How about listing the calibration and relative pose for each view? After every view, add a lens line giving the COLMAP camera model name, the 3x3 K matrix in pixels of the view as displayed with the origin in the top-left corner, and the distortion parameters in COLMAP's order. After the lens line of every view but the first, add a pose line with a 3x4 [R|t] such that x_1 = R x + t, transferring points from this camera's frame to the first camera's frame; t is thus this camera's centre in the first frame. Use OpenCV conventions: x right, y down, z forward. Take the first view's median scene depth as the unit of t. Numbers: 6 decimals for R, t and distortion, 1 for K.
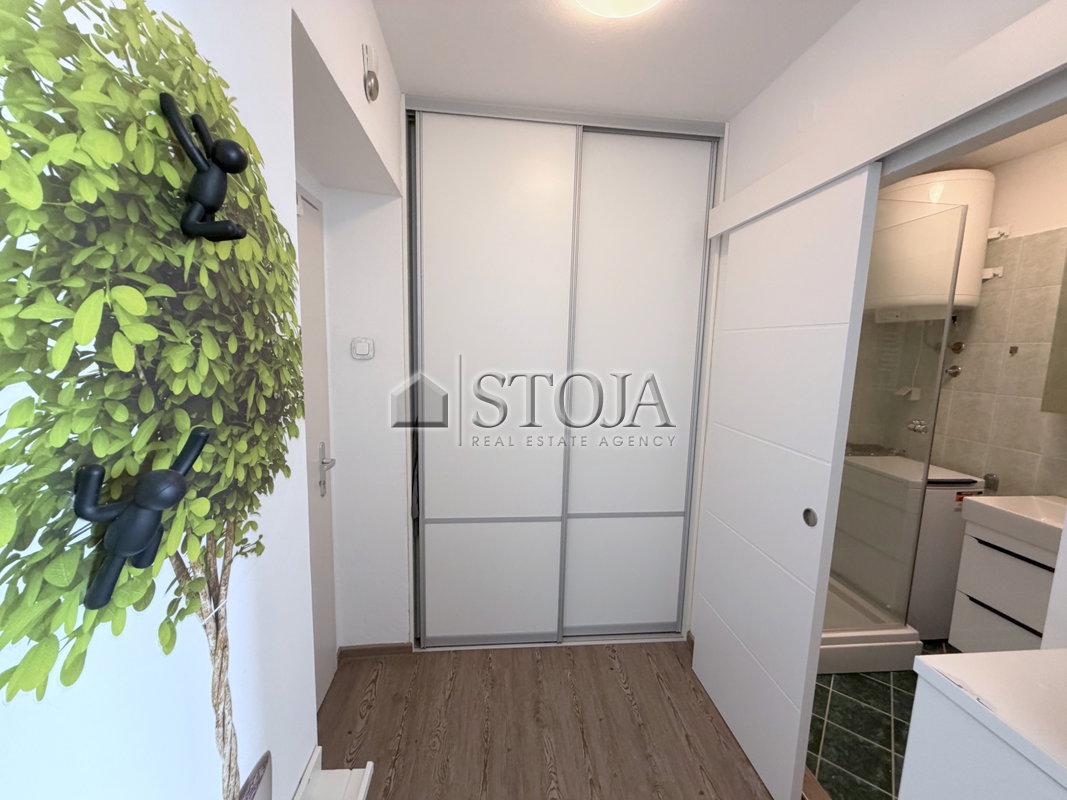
lens RADIAL K [[423.9, 0, 533.5], [0, 423.9, 400.0], [0, 0, 1]] dist [-0.001191, -0.000124]
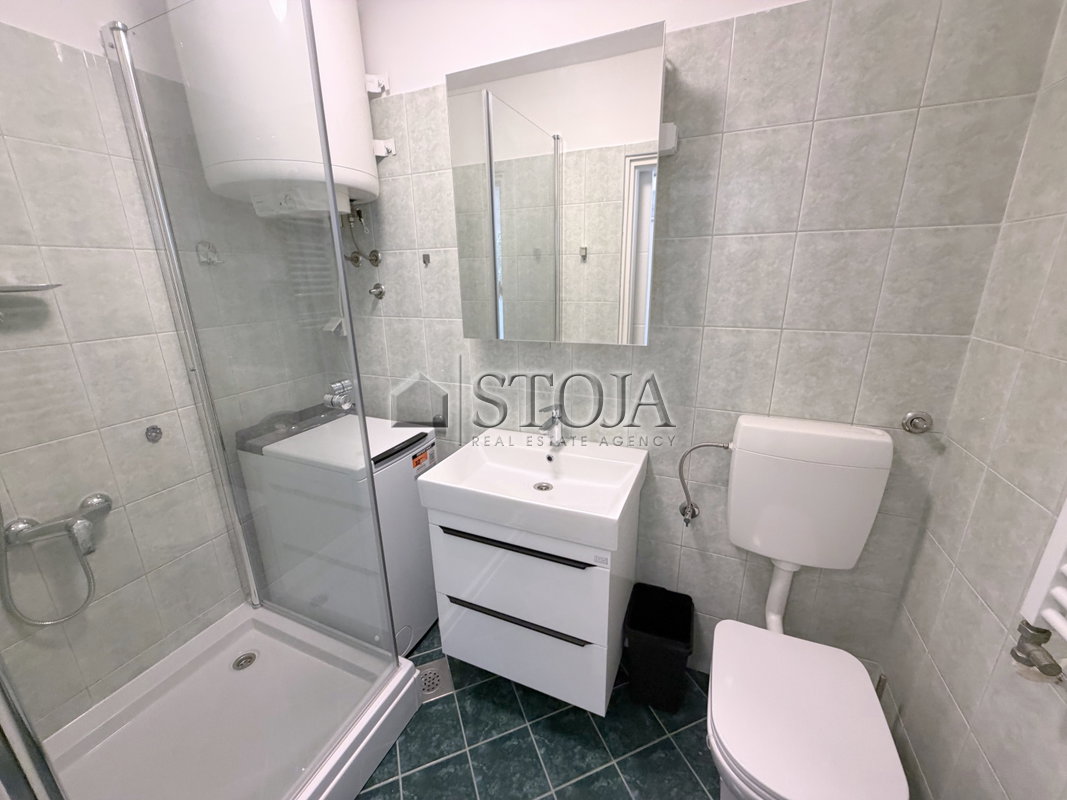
lens RADIAL K [[423.9, 0, 533.5], [0, 423.9, 400.0], [0, 0, 1]] dist [-0.001191, -0.000124]
pose [[0.485057, -0.281380, 0.827977, 0.495786], [0.138792, 0.959589, 0.244797, -0.031565], [-0.863398, -0.003824, 0.504509, 0.422090]]
